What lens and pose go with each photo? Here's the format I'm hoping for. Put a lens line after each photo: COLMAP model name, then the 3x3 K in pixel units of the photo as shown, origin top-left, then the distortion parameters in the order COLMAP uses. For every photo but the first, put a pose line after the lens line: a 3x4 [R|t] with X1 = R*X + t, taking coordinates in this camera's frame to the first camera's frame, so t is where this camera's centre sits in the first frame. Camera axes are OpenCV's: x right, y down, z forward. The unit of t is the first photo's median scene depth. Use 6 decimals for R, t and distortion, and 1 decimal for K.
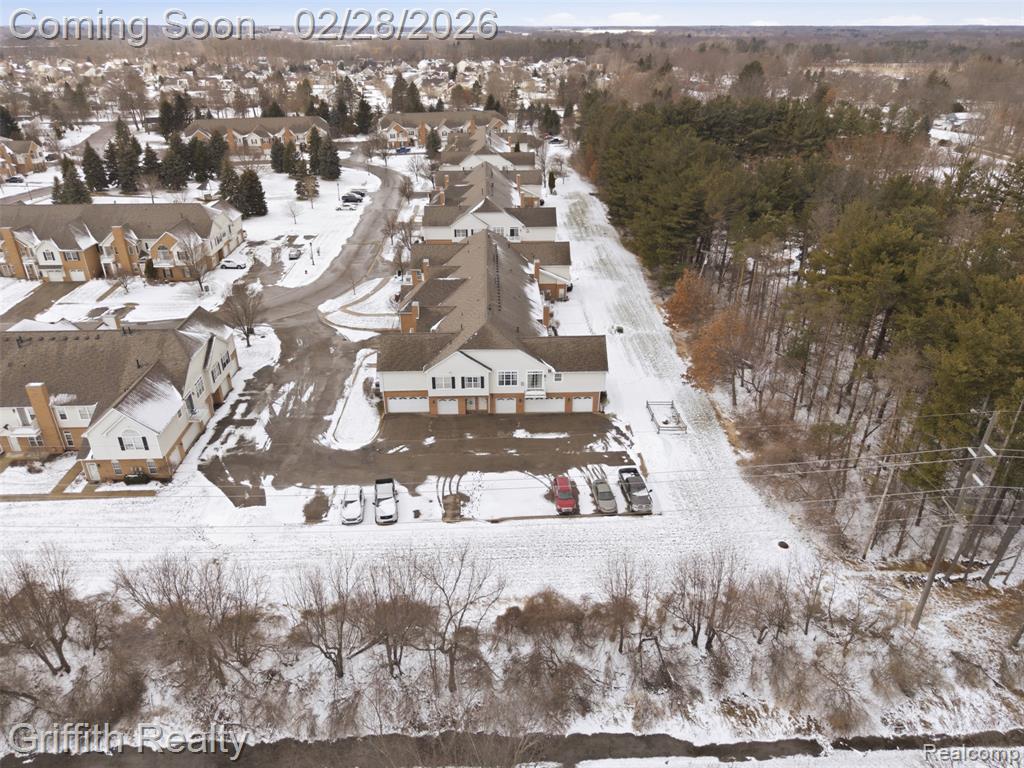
lens RADIAL K [[698.2, 0, 513.3], [0, 698.2, 389.9], [0, 0, 1]] dist [0.011038, -0.018203]
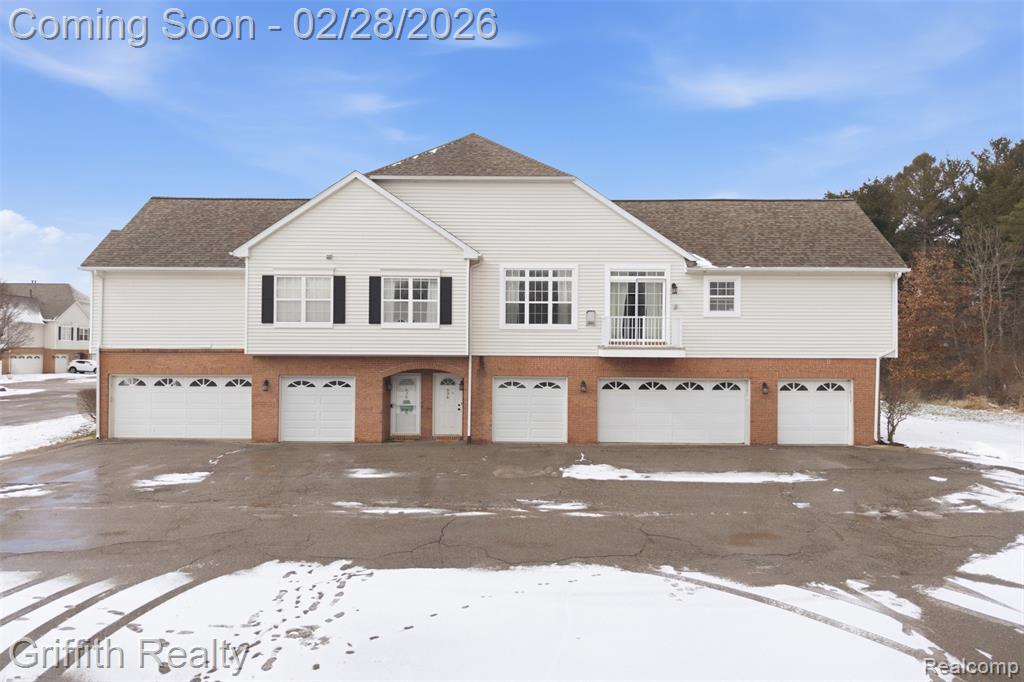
lens RADIAL K [[687.3, 0, 511.9], [0, 687.3, 339.3], [0, 0, 1]] dist [-0.004801, -0.005820]
pose [[0.999217, 0.007617, -0.038834, -0.007839], [-0.025311, 0.877345, -0.479192, 0.128929], [0.030421, 0.479800, 0.876850, 0.766496]]
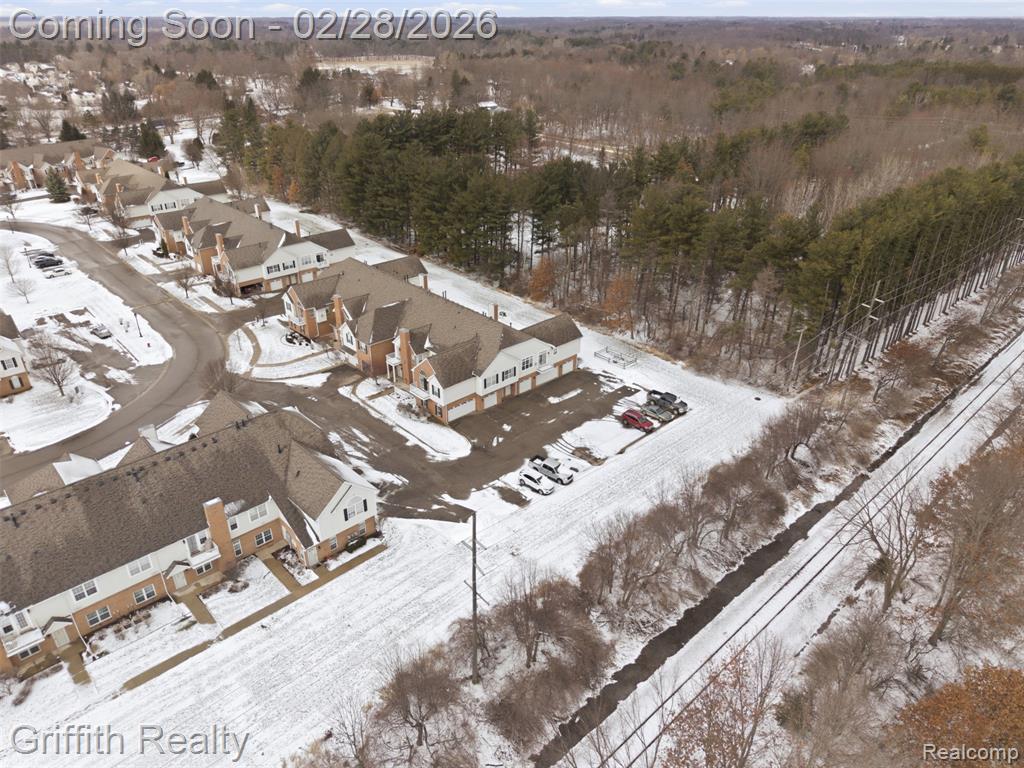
lens RADIAL K [[698.2, 0, 505.0], [0, 698.2, 381.2], [0, 0, 1]] dist [0.011038, -0.018203]
pose [[0.765515, -0.299371, 0.569530, -0.765989], [0.297951, 0.949475, 0.098607, -0.121501], [-0.570274, 0.094207, 0.816035, -0.005777]]
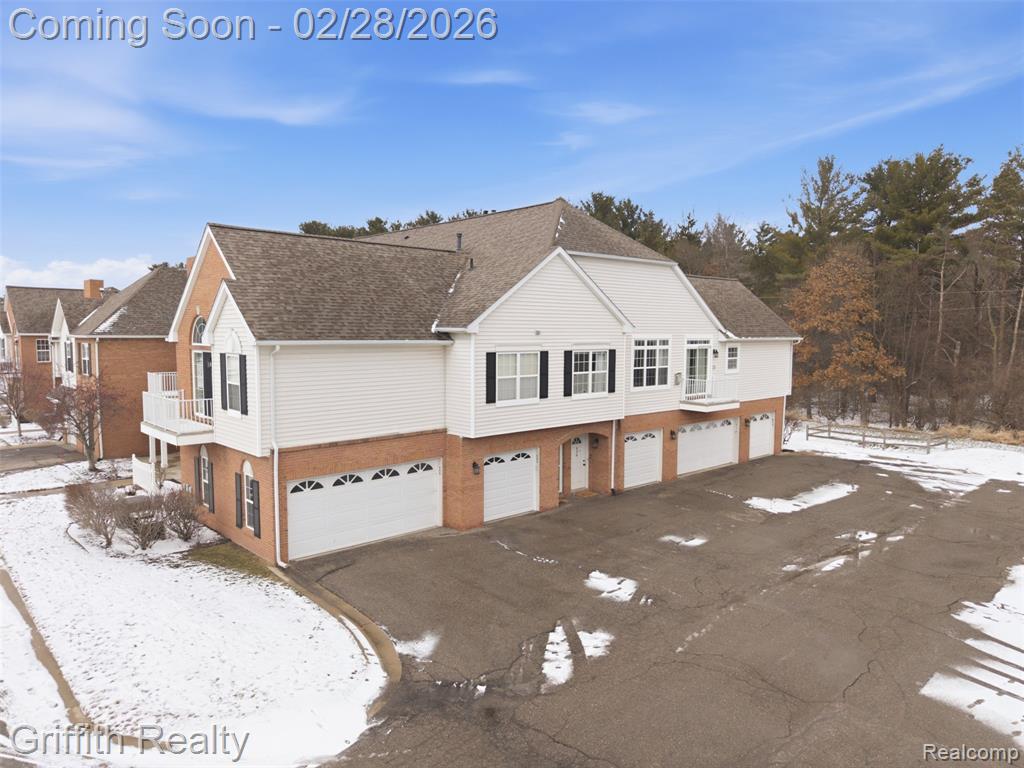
lens RADIAL K [[698.2, 0, 503.3], [0, 698.2, 383.7], [0, 0, 1]] dist [0.011038, -0.018203]
pose [[0.762614, -0.044162, 0.645344, -0.271132], [0.293121, 0.912948, -0.283912, 0.065035], [-0.576627, 0.405679, 0.709172, 0.809345]]
